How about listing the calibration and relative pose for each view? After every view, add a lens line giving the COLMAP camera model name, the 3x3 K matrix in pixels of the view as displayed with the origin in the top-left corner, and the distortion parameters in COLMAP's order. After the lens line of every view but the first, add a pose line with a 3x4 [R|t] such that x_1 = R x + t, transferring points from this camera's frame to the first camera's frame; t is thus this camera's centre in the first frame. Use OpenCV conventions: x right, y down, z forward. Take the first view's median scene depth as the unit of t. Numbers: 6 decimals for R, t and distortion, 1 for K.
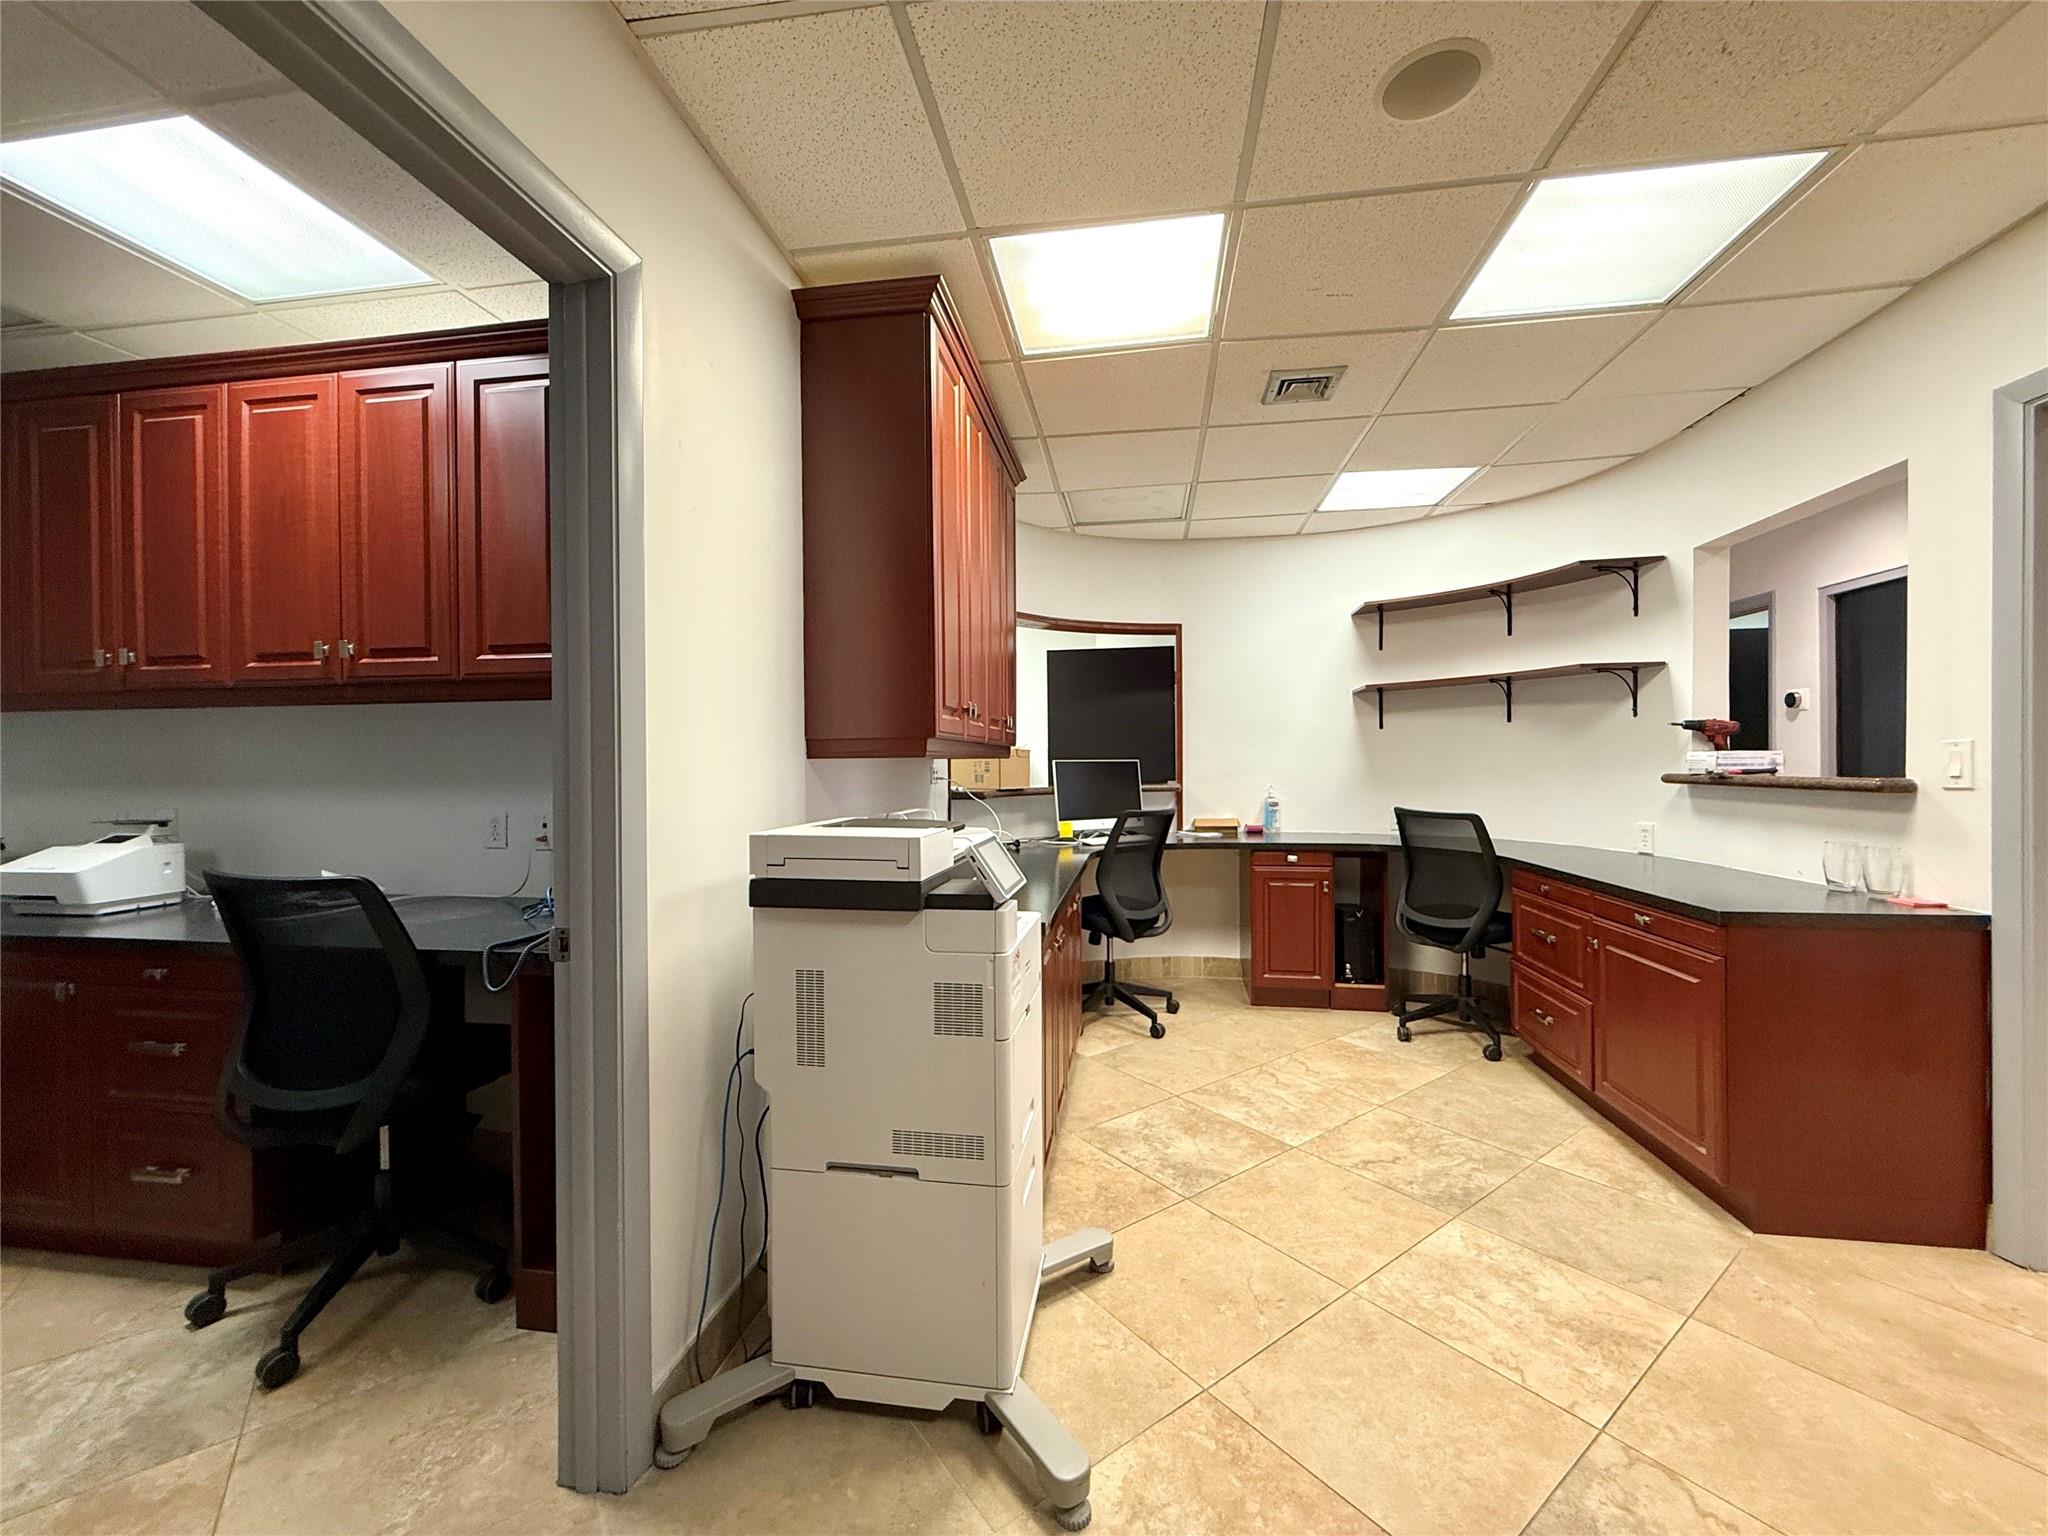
lens RADIAL K [[814.8, 0, 1024.0], [0, 814.8, 768.0], [0, 0, 1]] dist [0.001097, -0.000163]
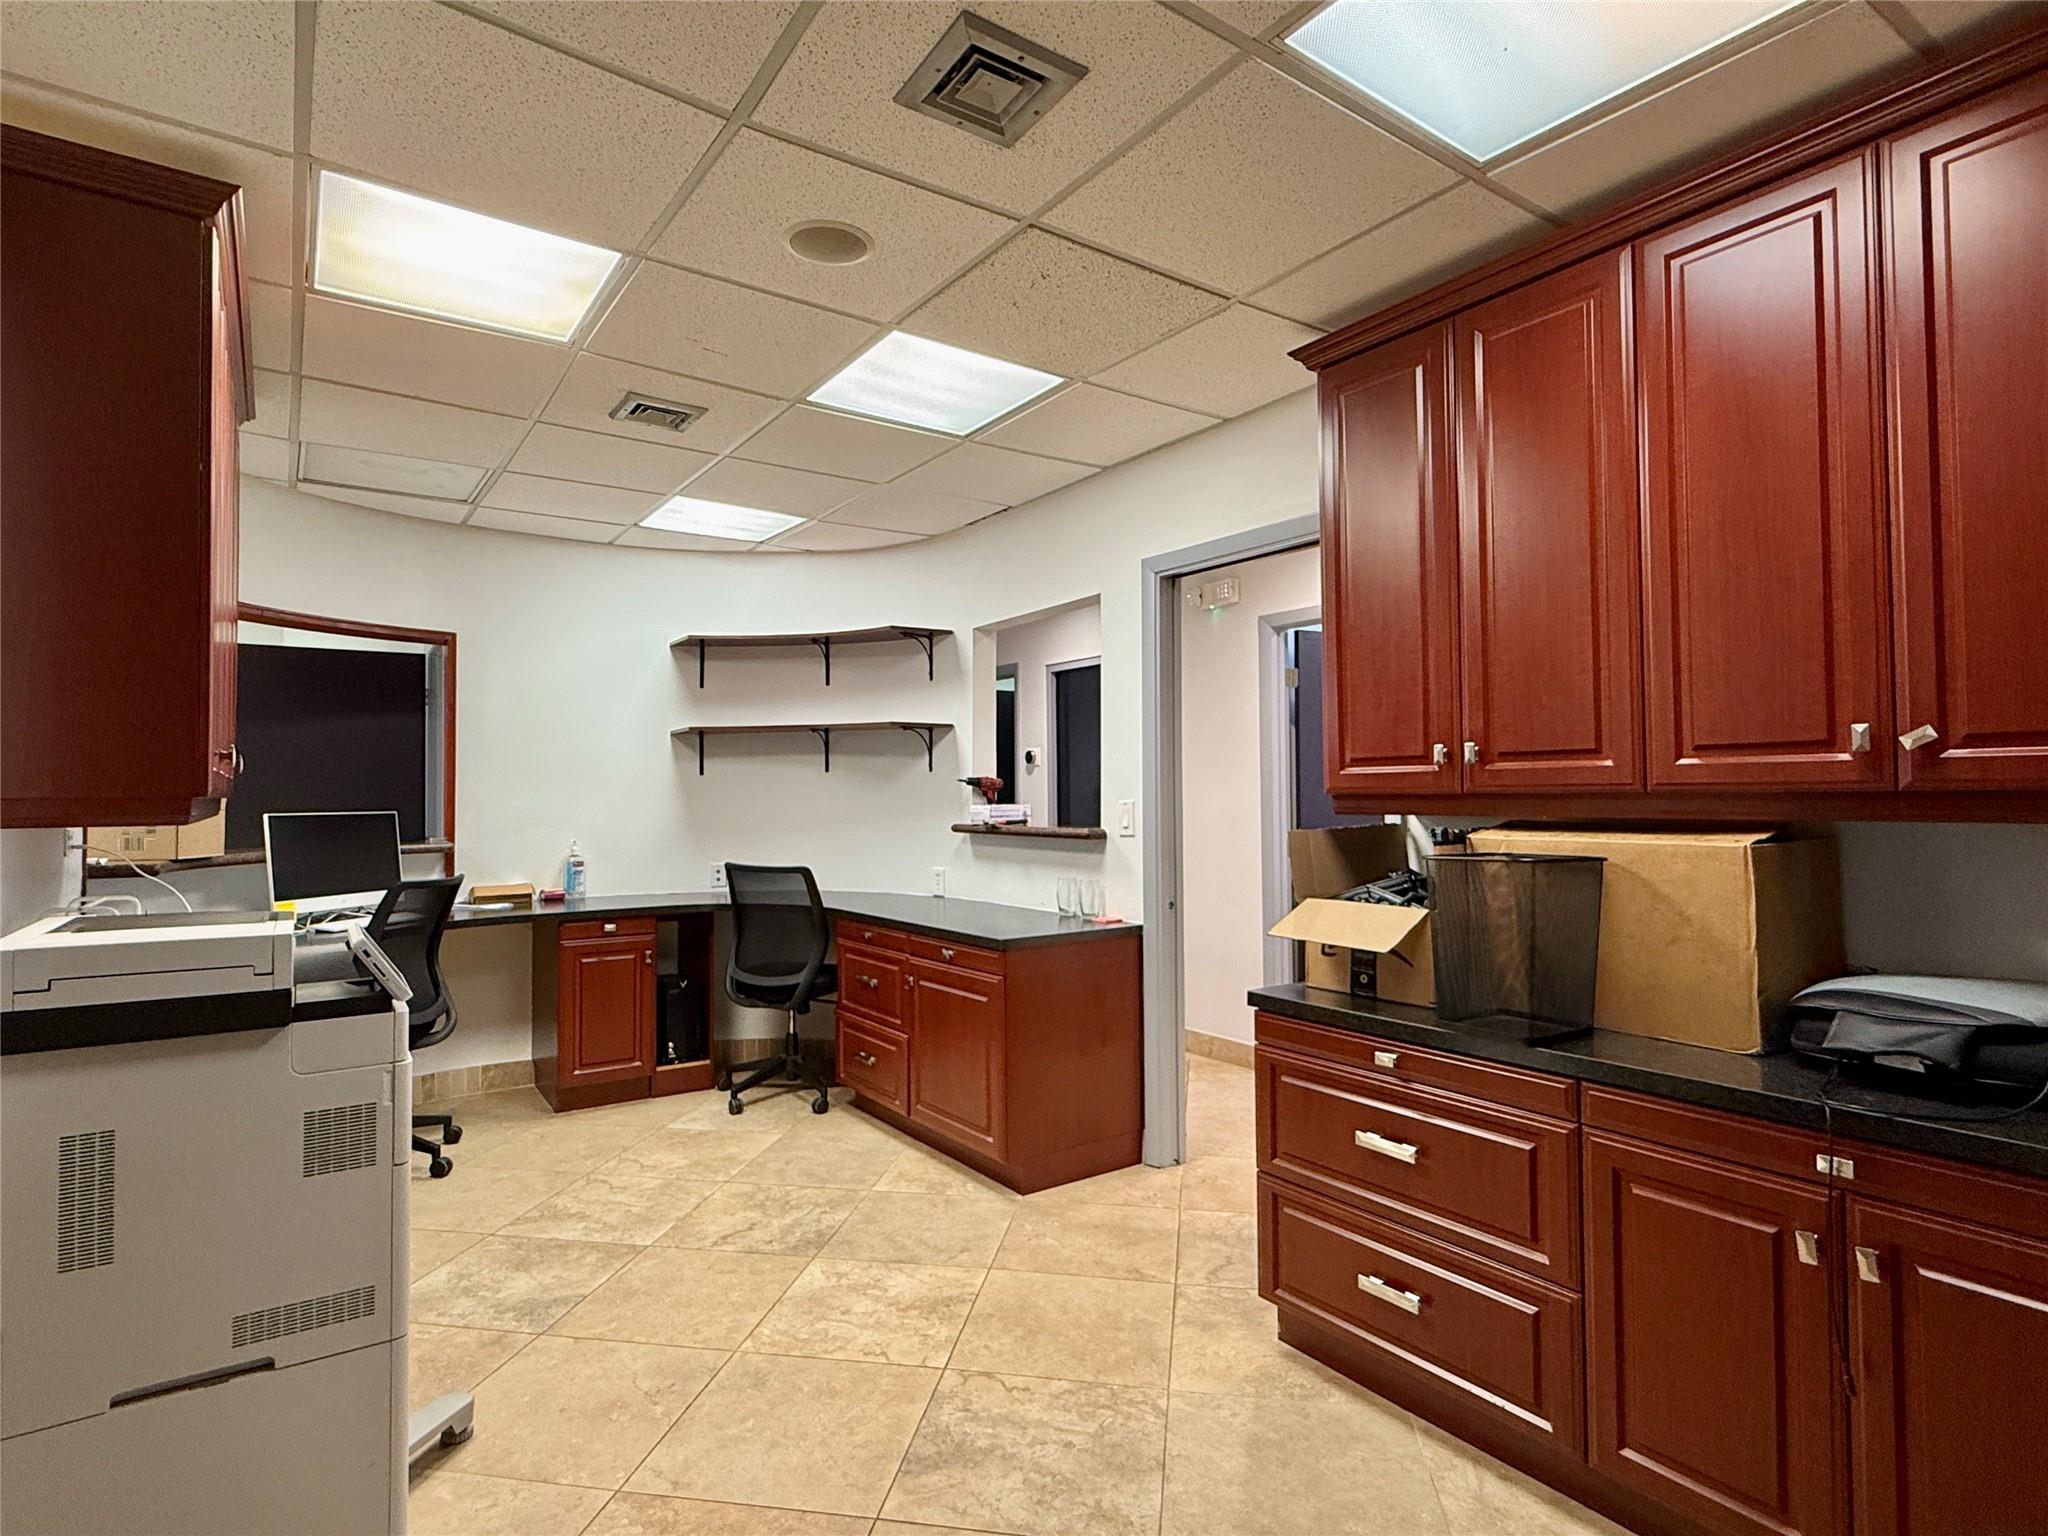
lens RADIAL K [[1054.9, 0, 1024.0], [0, 1054.9, 768.0], [0, 0, 1]] dist [0.001625, 0.000901]
pose [[0.722169, 0.021387, 0.691386, -0.158558], [0.004397, 0.999360, -0.035507, -0.018516], [-0.691703, 0.028682, 0.721612, -0.126242]]
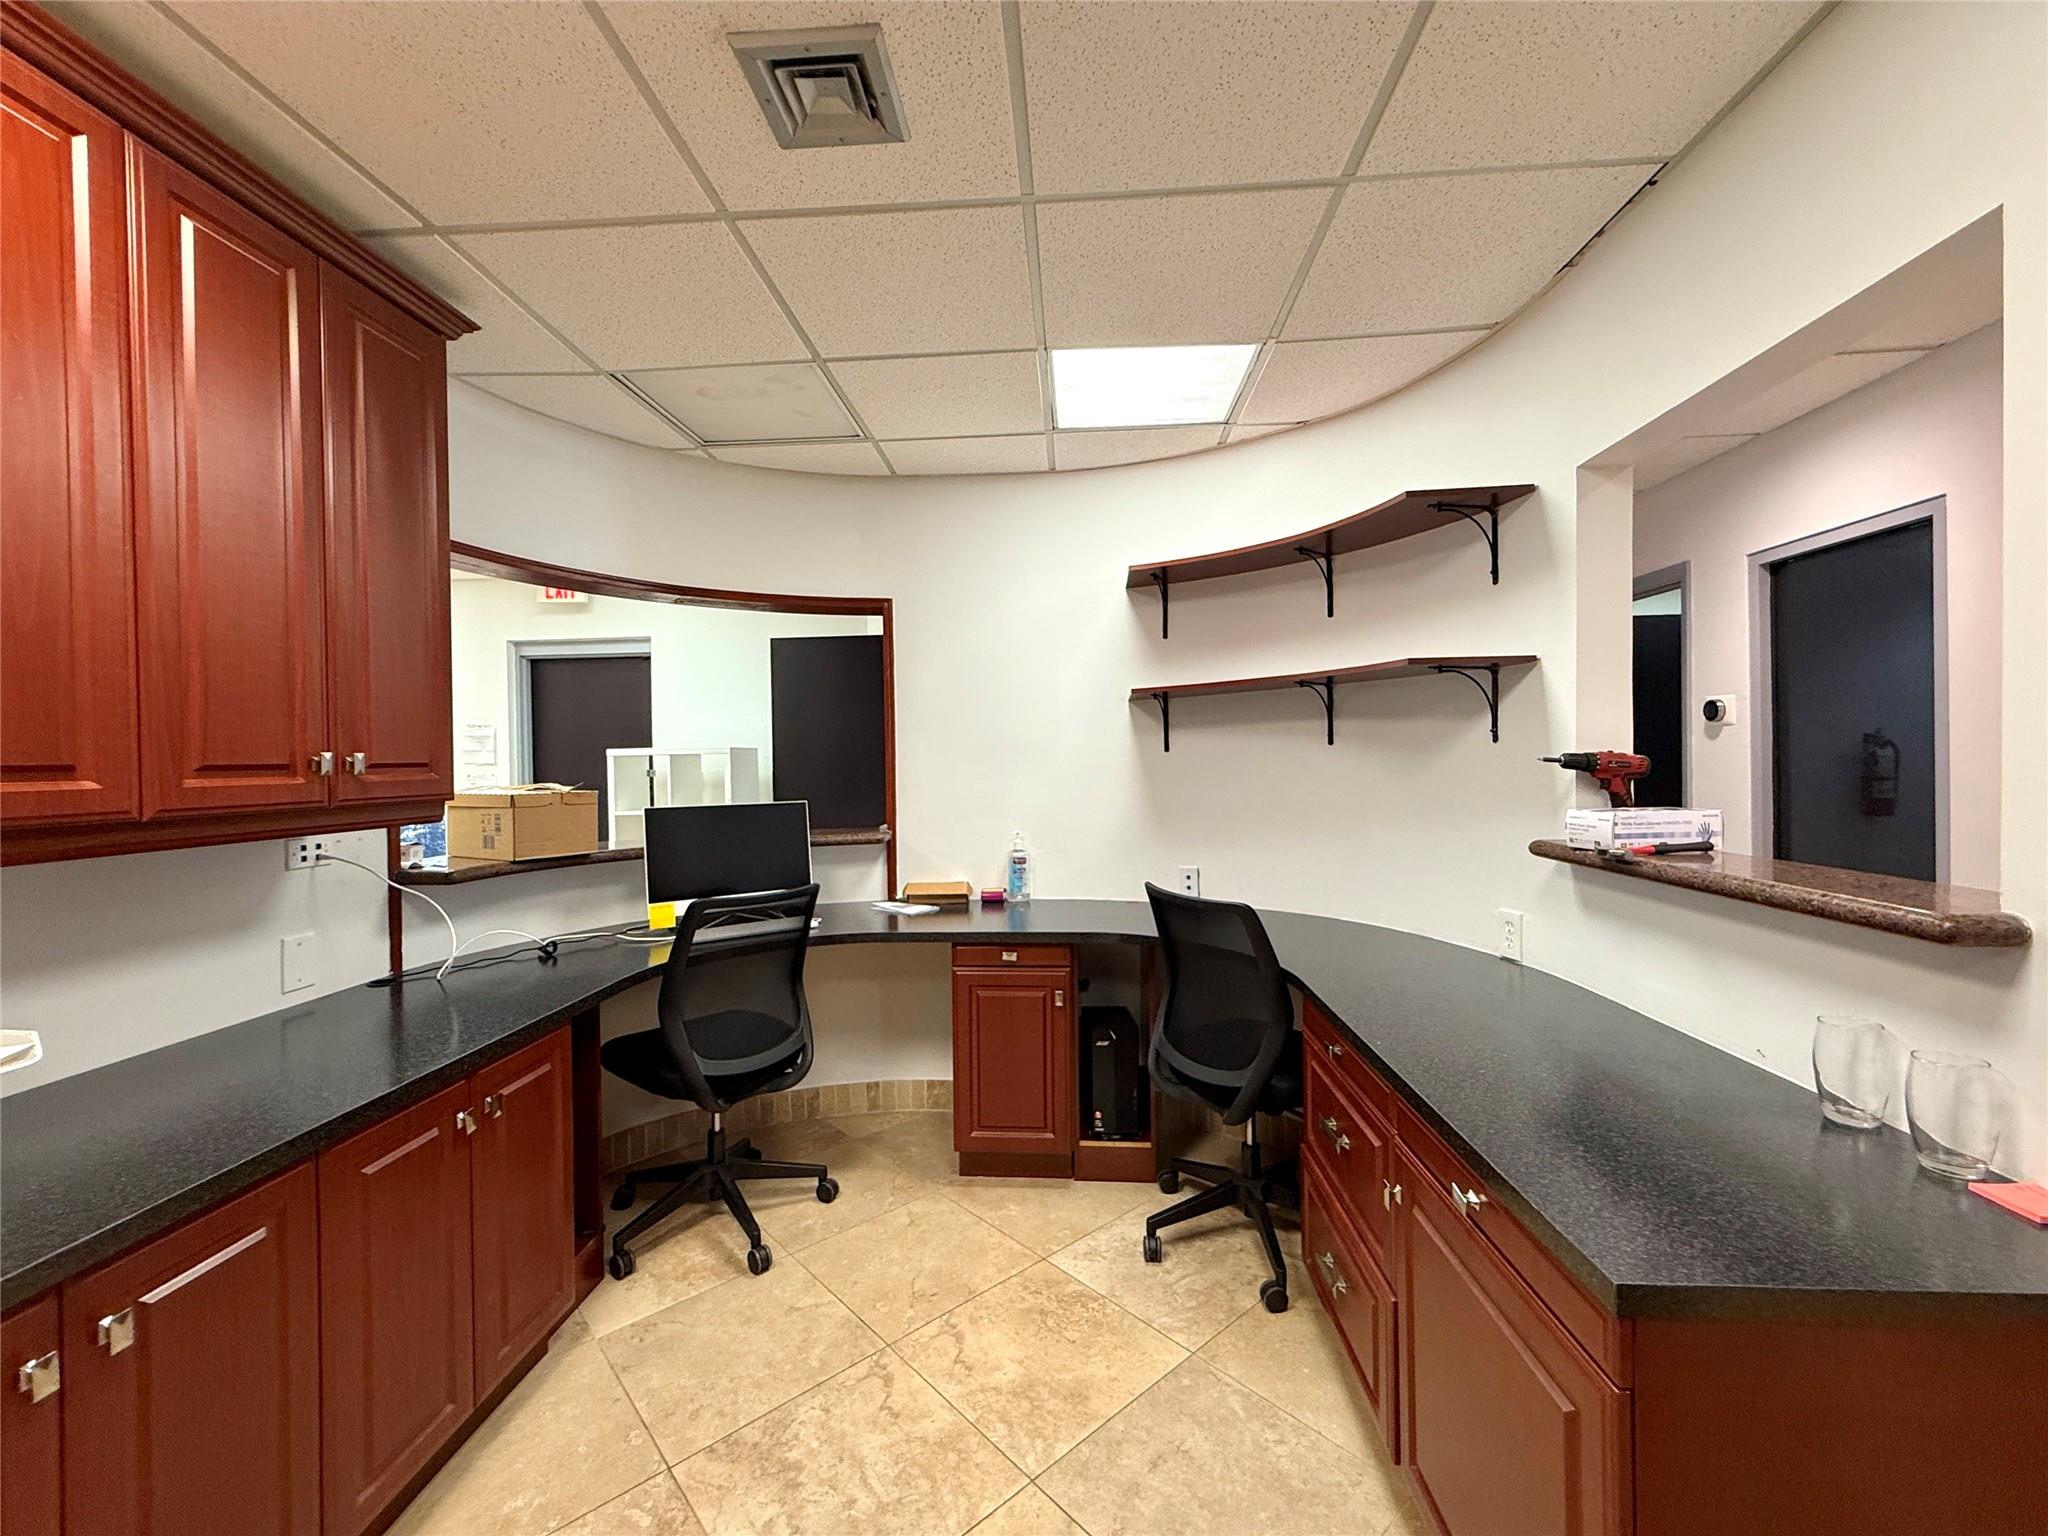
lens RADIAL K [[841.8, 0, 1024.0], [0, 841.8, 768.0], [0, 0, 1]] dist [0.000170, -0.000082]
pose [[0.996025, -0.007238, 0.088777, 0.360834], [0.007099, 0.999973, 0.001881, -0.051634], [-0.088788, -0.001243, 0.996050, 0.419942]]
